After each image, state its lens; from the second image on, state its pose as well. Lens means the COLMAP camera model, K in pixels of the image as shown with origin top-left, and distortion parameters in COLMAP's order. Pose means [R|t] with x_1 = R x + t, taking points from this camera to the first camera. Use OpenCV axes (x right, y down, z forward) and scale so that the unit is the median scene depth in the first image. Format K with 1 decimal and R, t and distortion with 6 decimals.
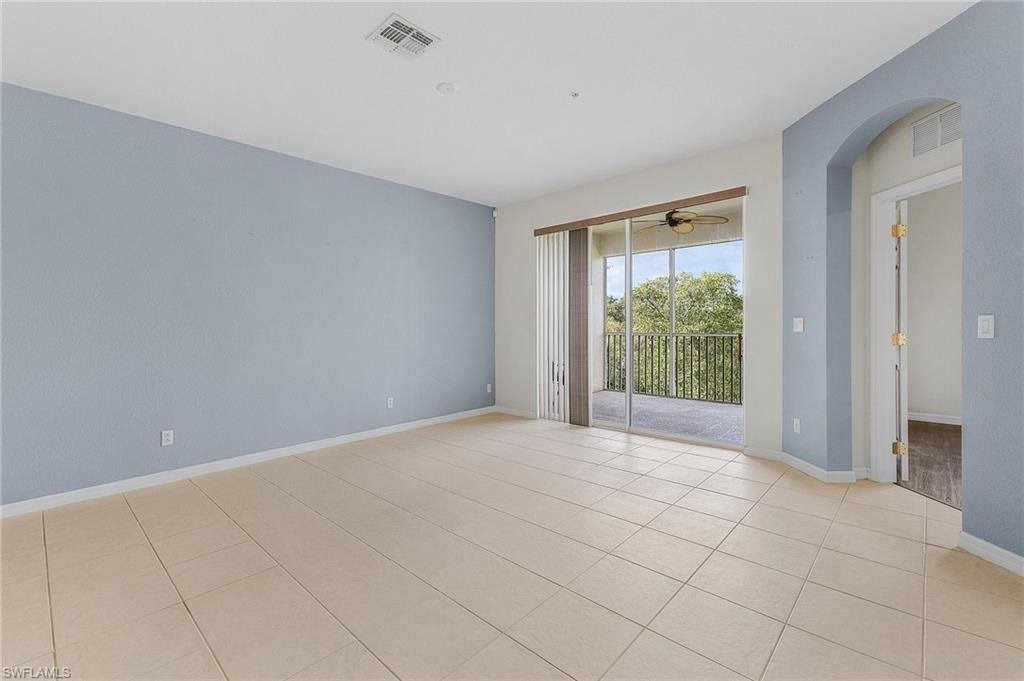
lens RADIAL K [[444.9, 0, 510.9], [0, 444.9, 332.9], [0, 0, 1]] dist [0.005850, 0.000827]
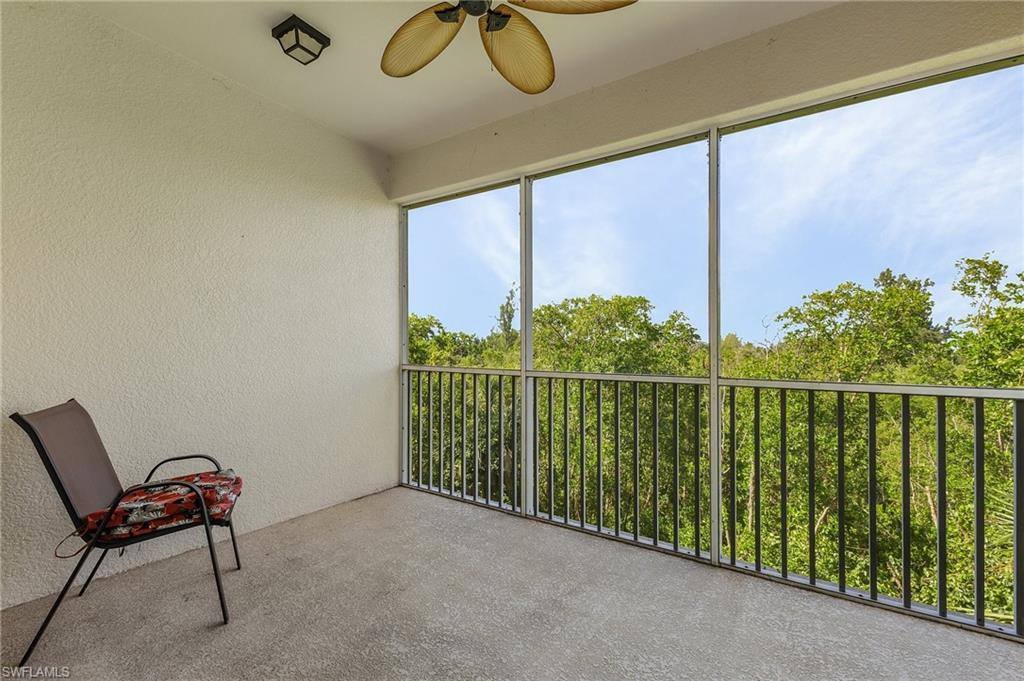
lens RADIAL K [[444.9, 0, 516.1], [0, 444.9, 350.7], [0, 0, 1]] dist [0.005850, 0.000827]
pose [[0.983613, 0.025392, 0.178495, 0.419076], [-0.020474, 0.999360, -0.029343, -0.008863], [-0.179126, 0.025207, 0.983503, 0.864708]]
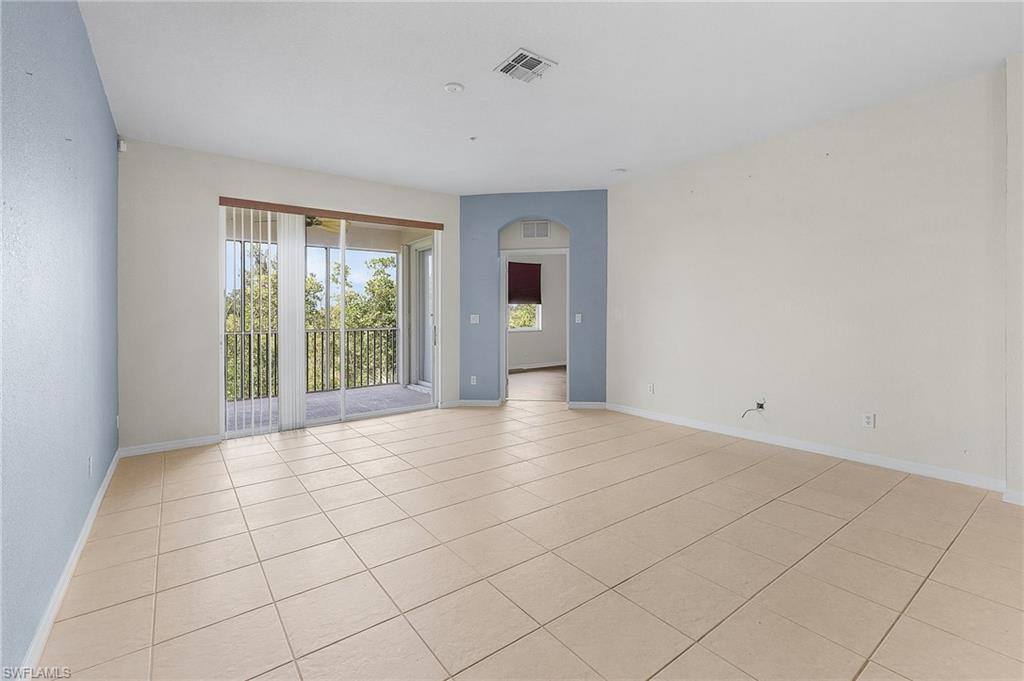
lens RADIAL K [[444.9, 0, 504.8], [0, 444.9, 308.9], [0, 0, 1]] dist [0.005850, 0.000827]
pose [[0.178759, 0.028851, 0.983470, -0.709578], [0.025525, 0.999098, -0.033949, 0.003553], [-0.983562, 0.031172, 0.177861, 0.439167]]
